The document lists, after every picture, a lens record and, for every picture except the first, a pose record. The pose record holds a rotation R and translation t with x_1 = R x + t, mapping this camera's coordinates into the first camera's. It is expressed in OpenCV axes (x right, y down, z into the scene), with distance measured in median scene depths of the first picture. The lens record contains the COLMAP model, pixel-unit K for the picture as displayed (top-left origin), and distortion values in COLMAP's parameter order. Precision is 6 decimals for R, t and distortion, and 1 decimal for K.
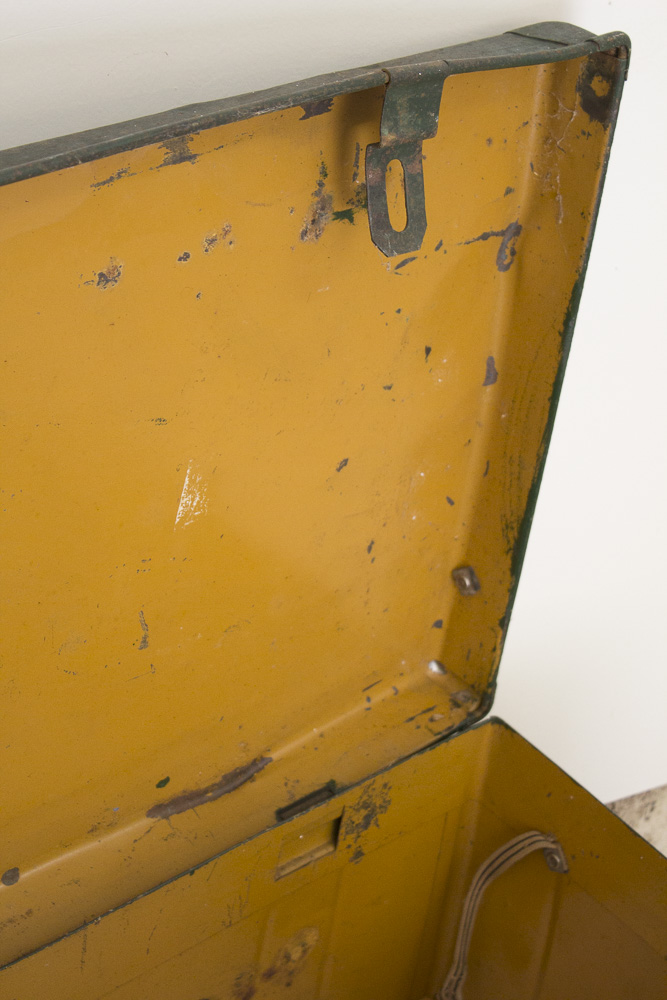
lens RADIAL K [[1995.5, 0, 329.6], [0, 1995.5, 503.2], [0, 0, 1]] dist [0.027051, 0.000000]
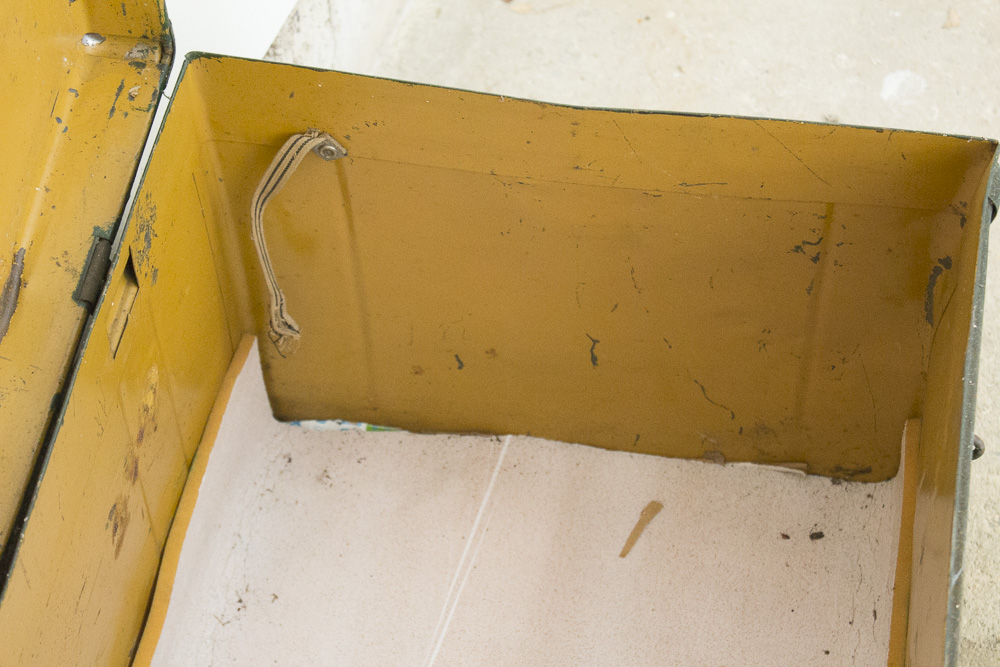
lens RADIAL K [[1995.5, 0, 500.9], [0, 1995.5, 334.1], [0, 0, 1]] dist [0.027051, 0.000000]
pose [[0.753720, -0.597896, 0.272810, -0.124062], [0.441874, 0.768323, 0.463063, -0.140688], [-0.486470, -0.228473, 0.843295, 0.176526]]
